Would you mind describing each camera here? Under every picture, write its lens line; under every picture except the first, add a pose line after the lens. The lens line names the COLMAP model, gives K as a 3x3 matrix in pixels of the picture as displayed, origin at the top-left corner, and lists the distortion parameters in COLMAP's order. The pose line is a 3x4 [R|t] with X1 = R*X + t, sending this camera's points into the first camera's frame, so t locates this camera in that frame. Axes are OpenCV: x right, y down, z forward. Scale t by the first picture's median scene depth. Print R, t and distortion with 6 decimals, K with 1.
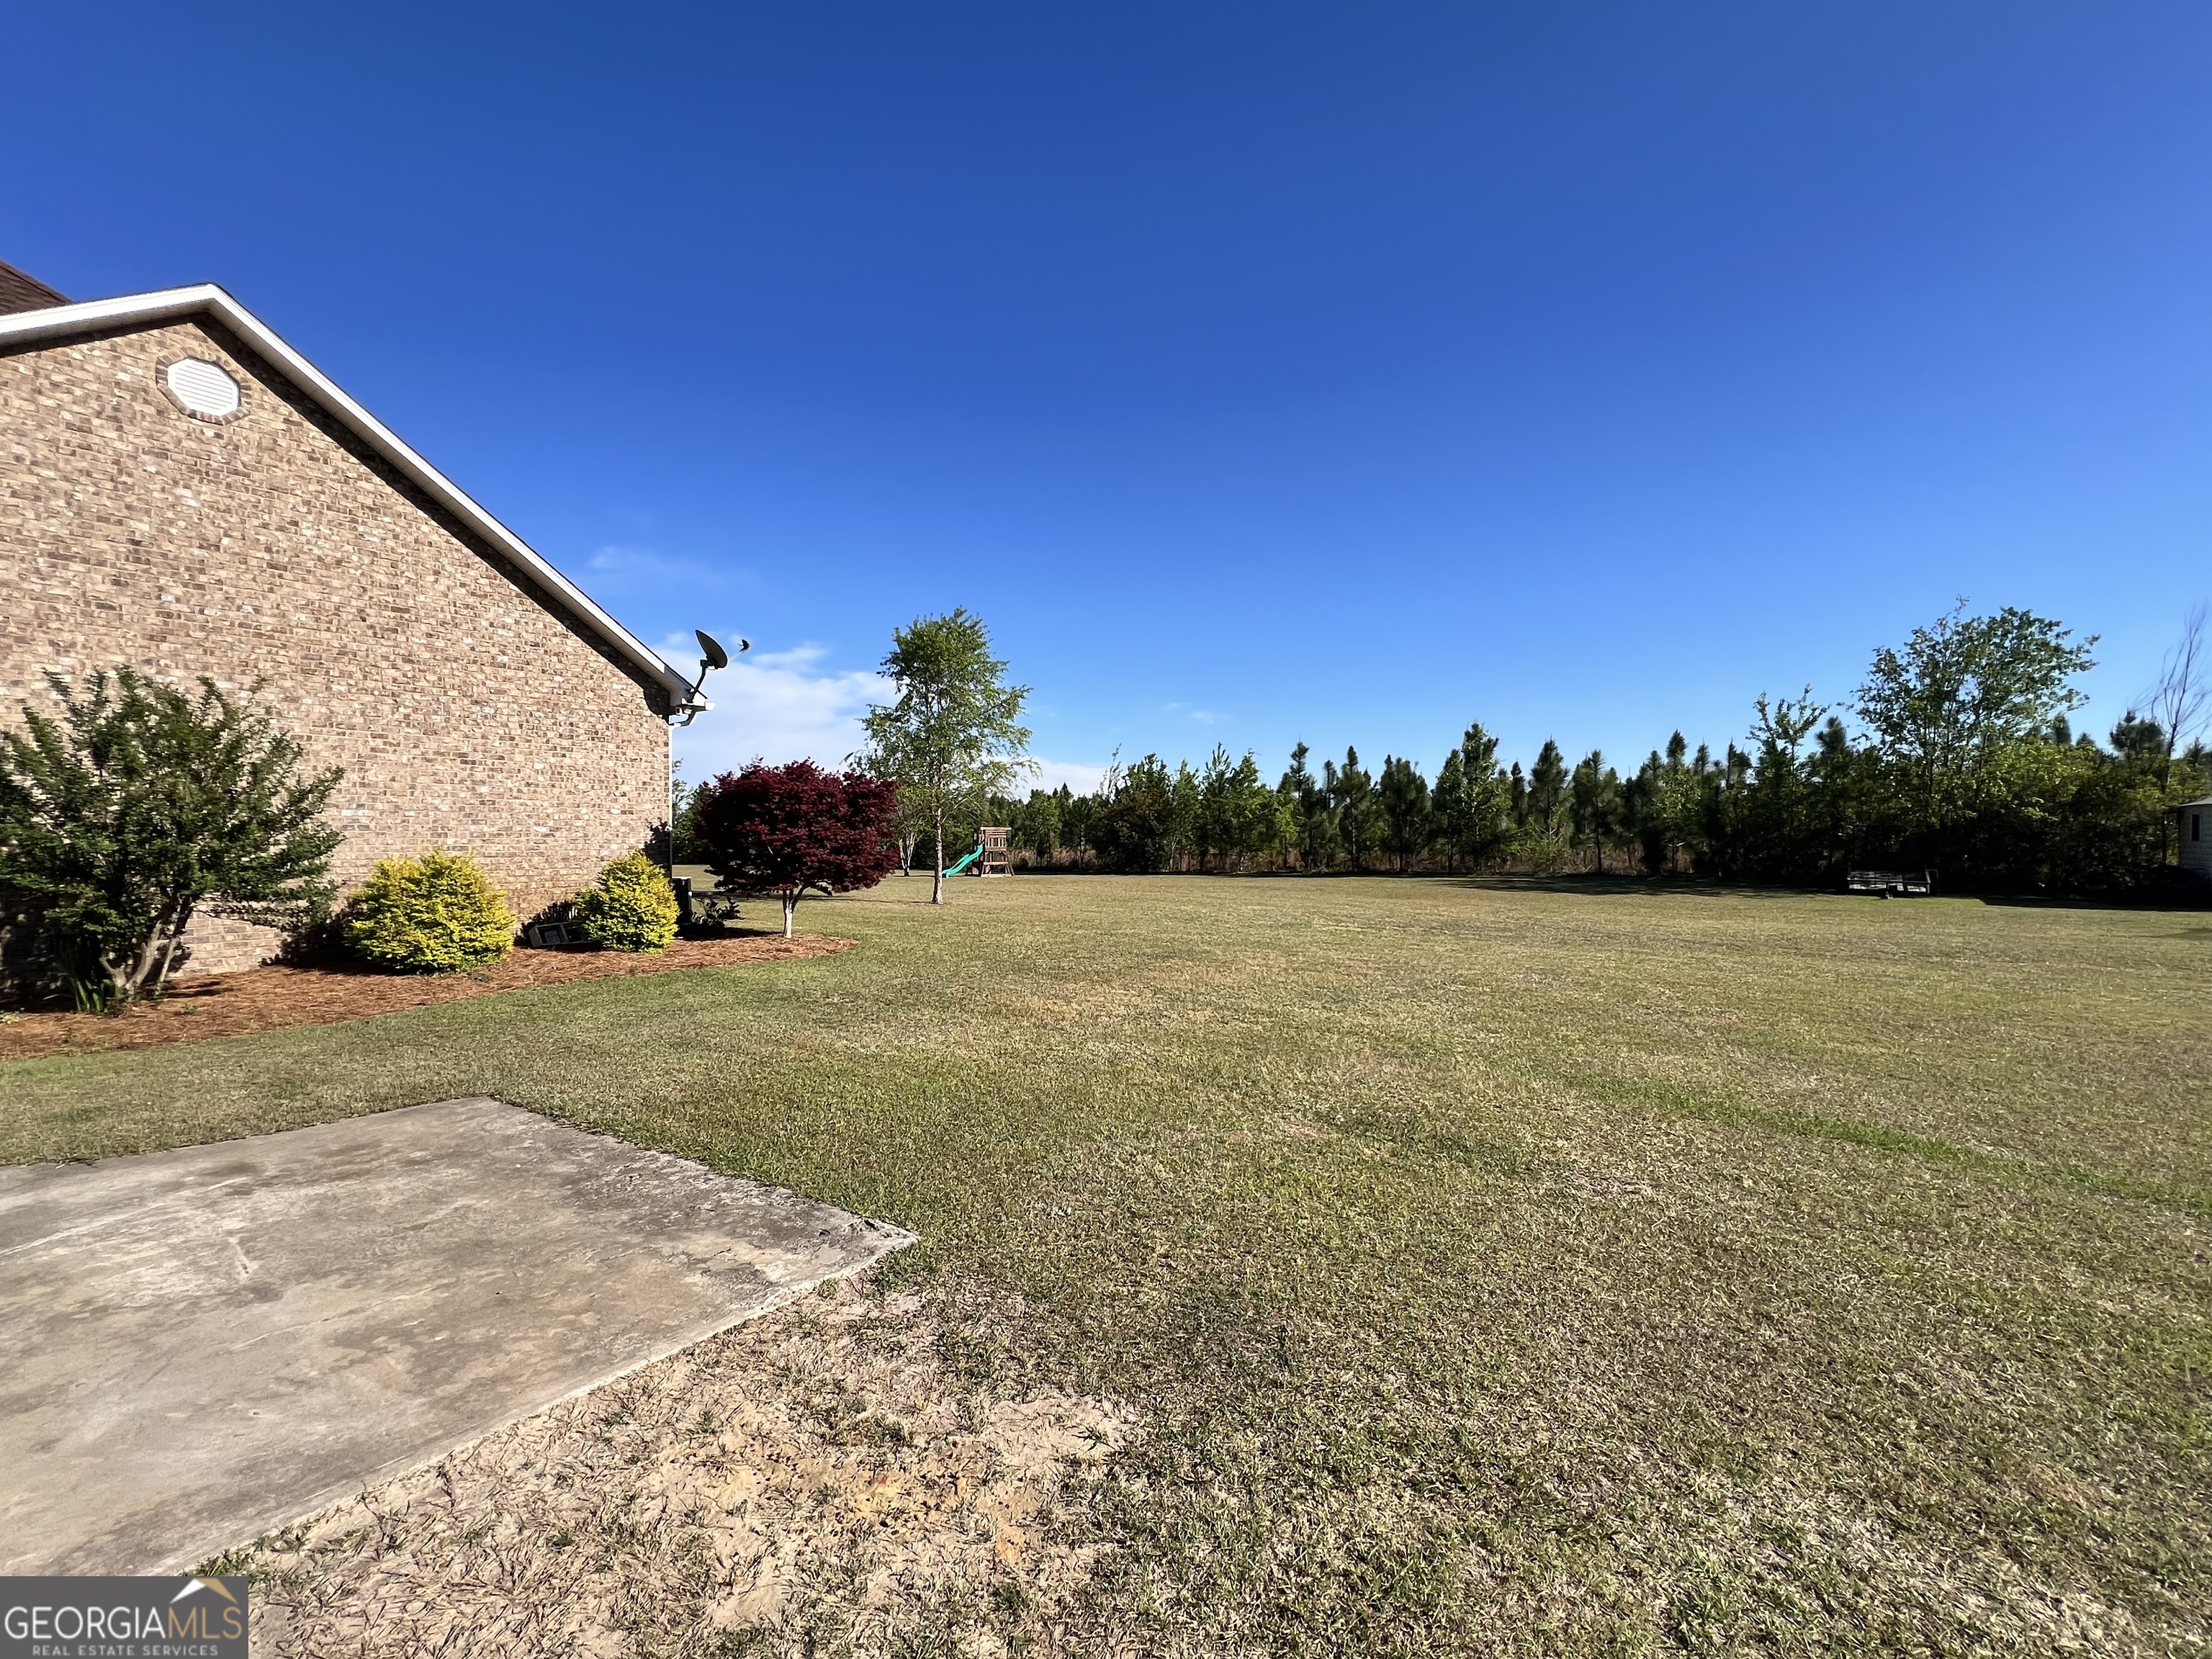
lens RADIAL K [[906.3, 0, 1111.3], [0, 906.3, 815.6], [0, 0, 1]] dist [0.002202, 0.000596]
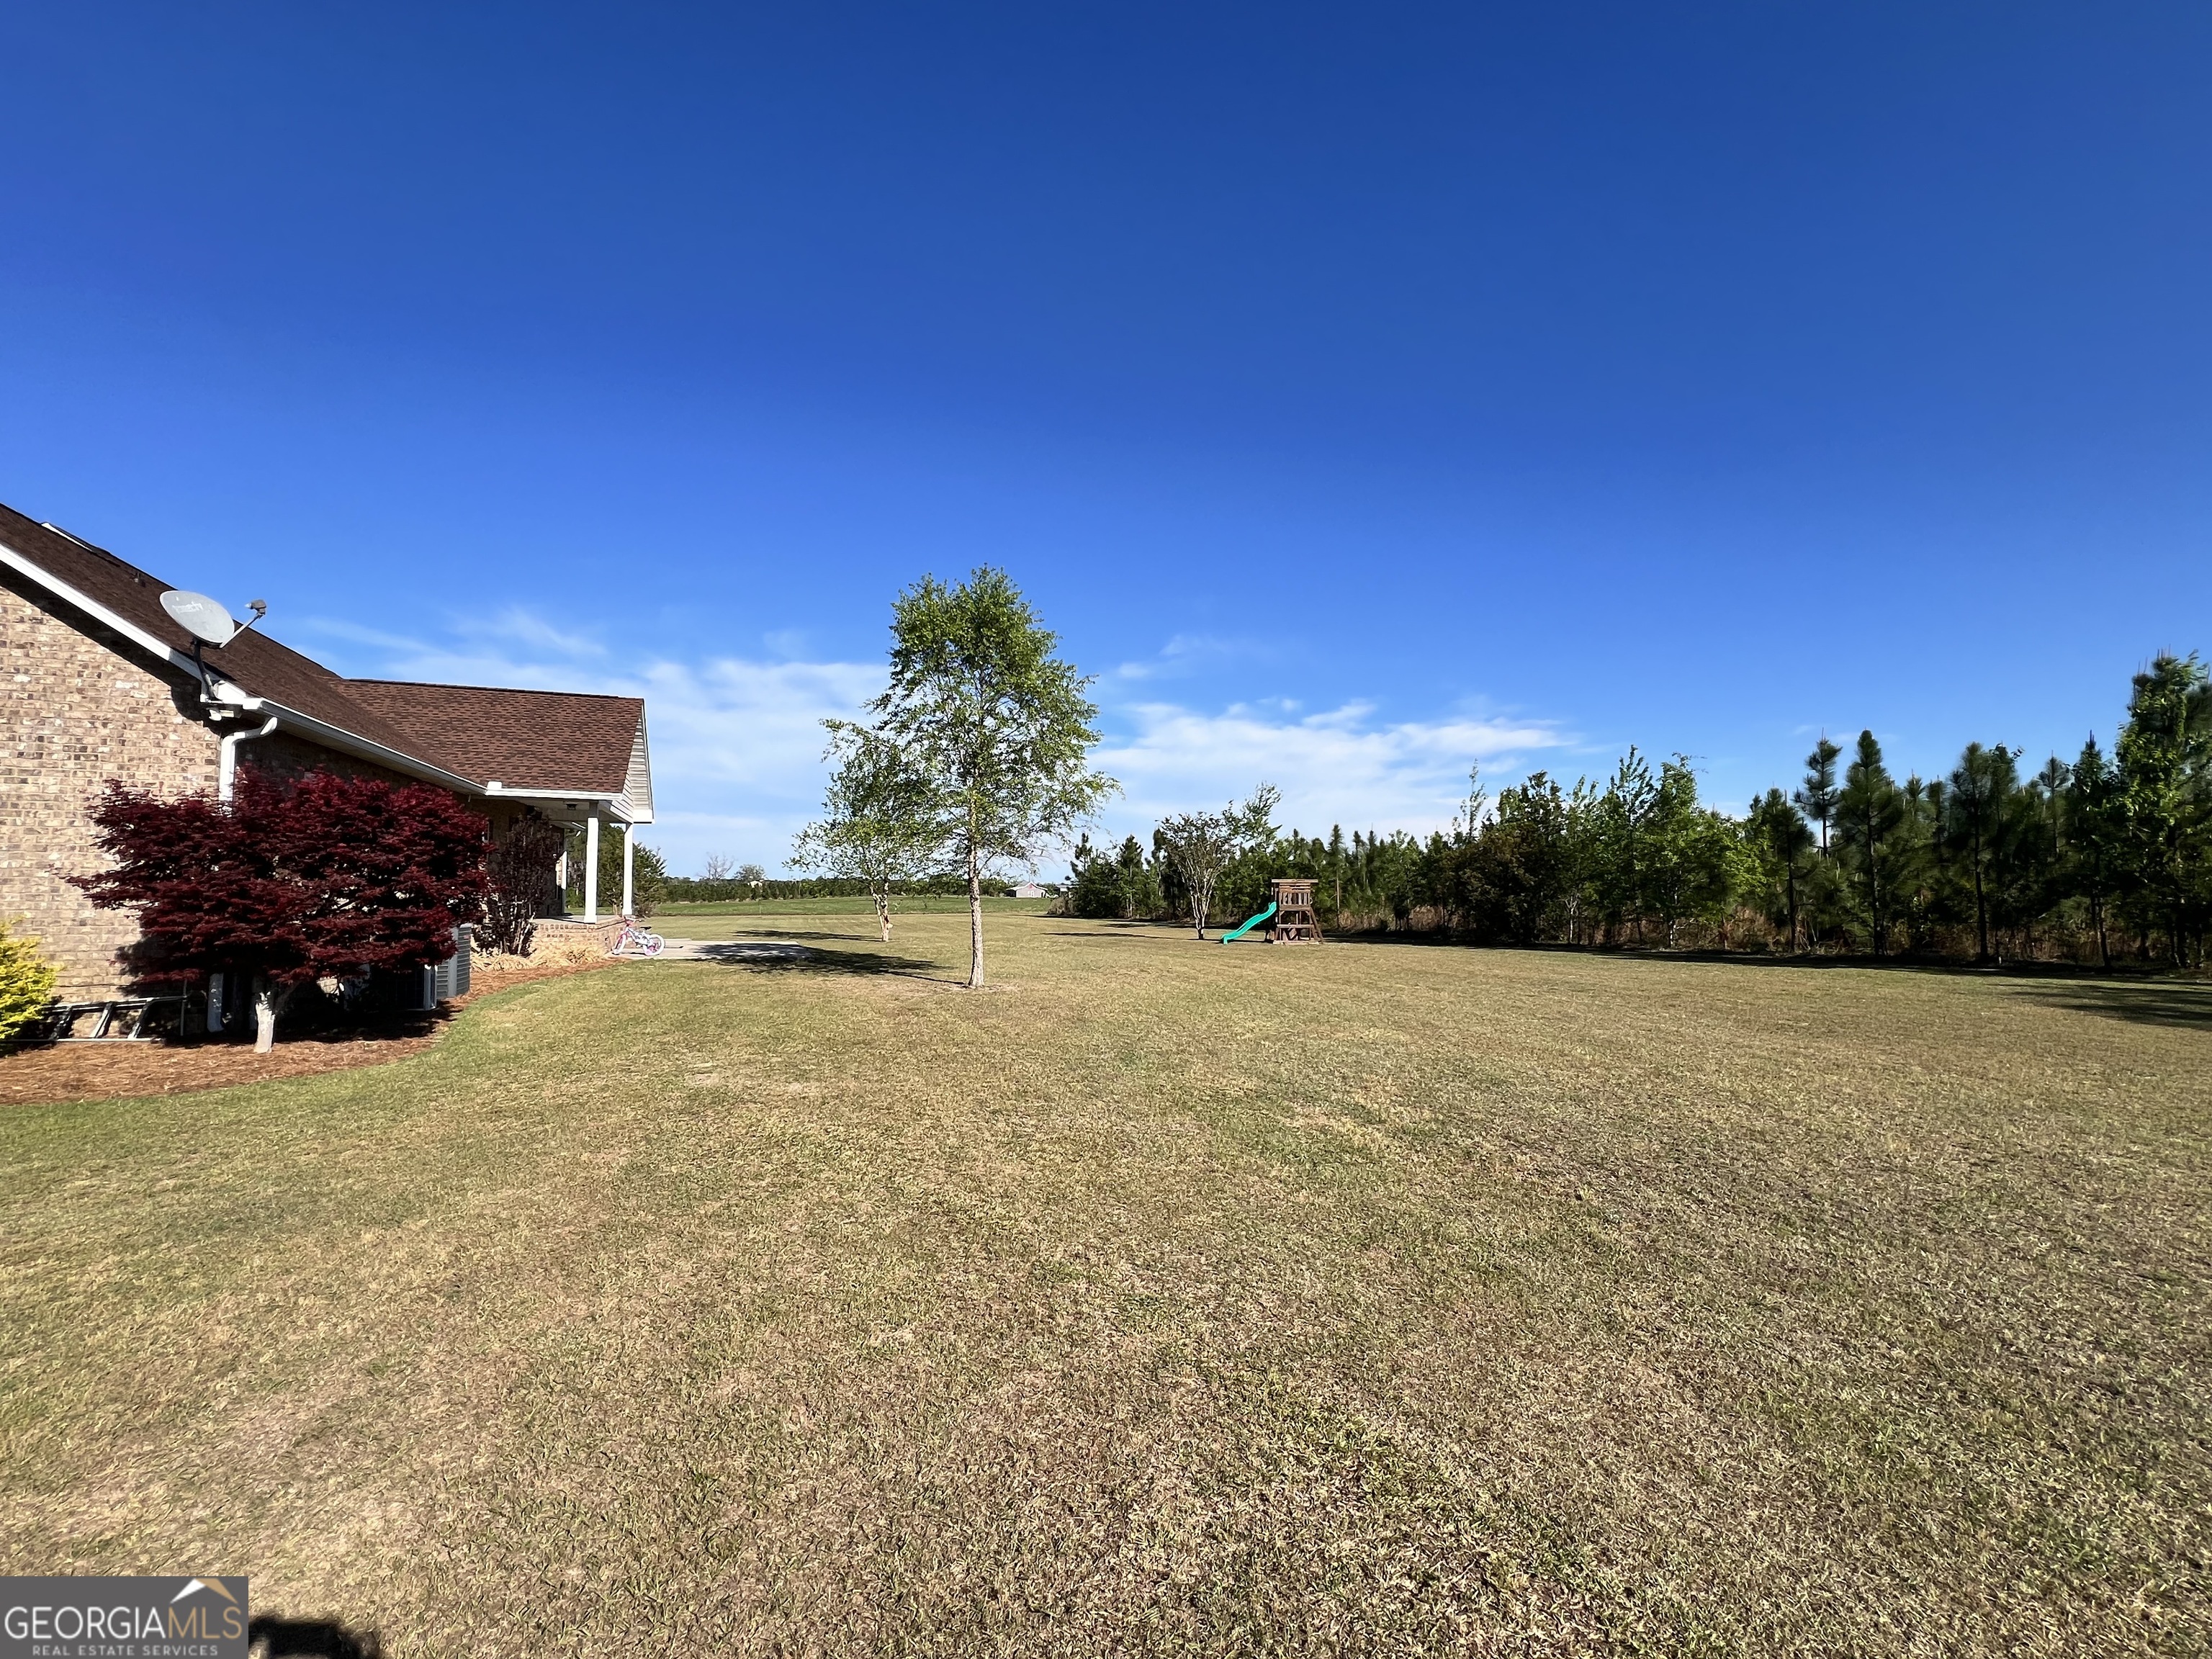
lens RADIAL K [[906.3, 0, 1124.9], [0, 906.3, 839.5], [0, 0, 1]] dist [0.002202, 0.000596]
pose [[0.836345, -0.025323, -0.547619, 0.248689], [0.007633, 0.999374, -0.034557, 0.006360], [0.548151, 0.024722, 0.836014, 0.393478]]
